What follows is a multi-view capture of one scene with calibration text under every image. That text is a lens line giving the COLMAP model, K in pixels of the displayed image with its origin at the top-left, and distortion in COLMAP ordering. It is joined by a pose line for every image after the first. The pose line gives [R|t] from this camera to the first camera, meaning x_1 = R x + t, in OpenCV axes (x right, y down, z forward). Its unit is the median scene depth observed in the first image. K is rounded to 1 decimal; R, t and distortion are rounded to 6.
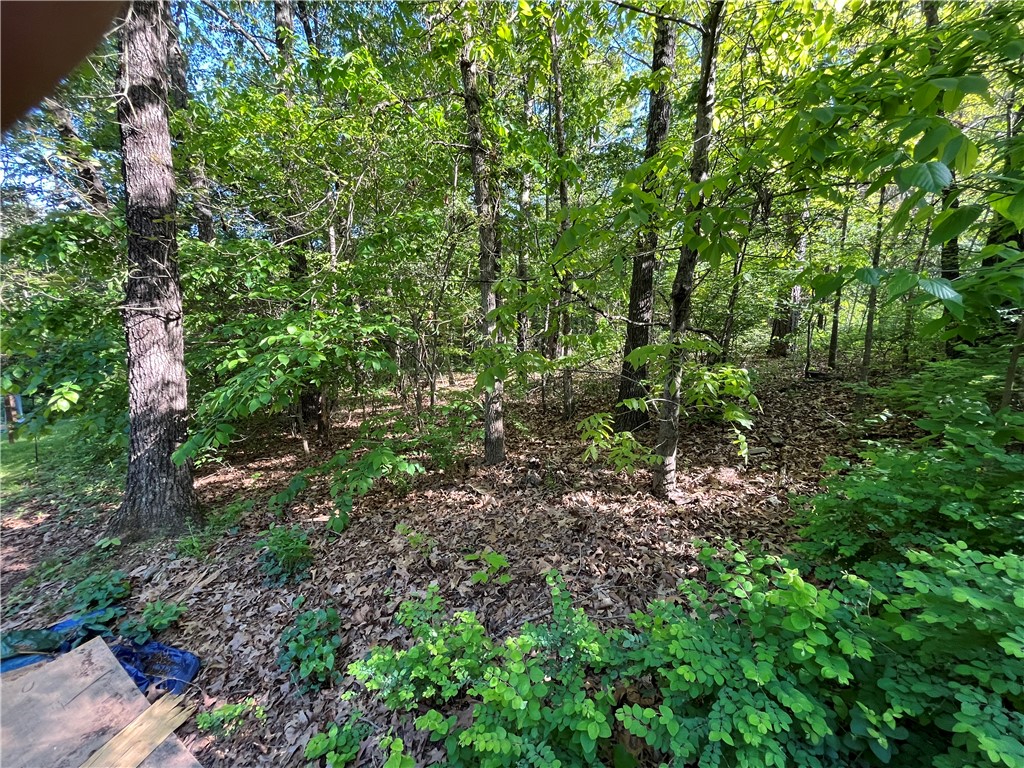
lens RADIAL K [[410.4, 0, 512.0], [0, 410.4, 384.0], [0, 0, 1]] dist [-0.000103, -0.000023]
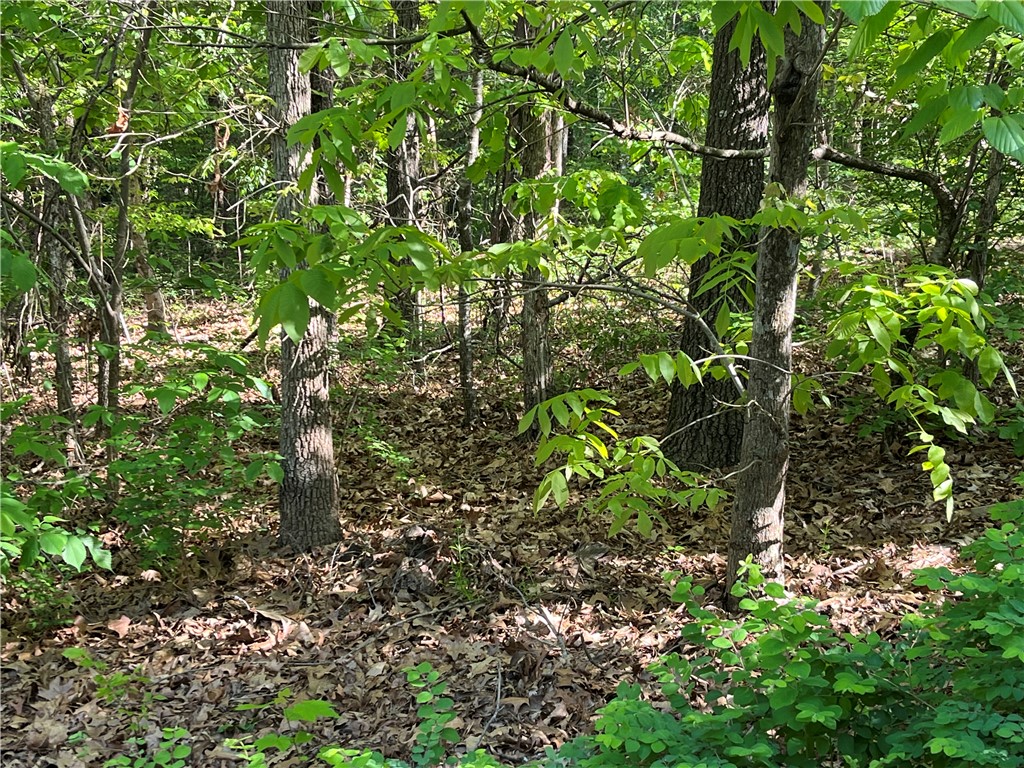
lens RADIAL K [[1548.7, 0, 512.0], [0, 1548.7, 384.0], [0, 0, 1]] dist [0.097873, -0.108722]
pose [[0.996268, 0.002193, 0.086288, 0.019615], [-0.004156, 0.999737, 0.022574, 0.028332], [-0.086216, -0.022848, 0.996014, -0.404430]]
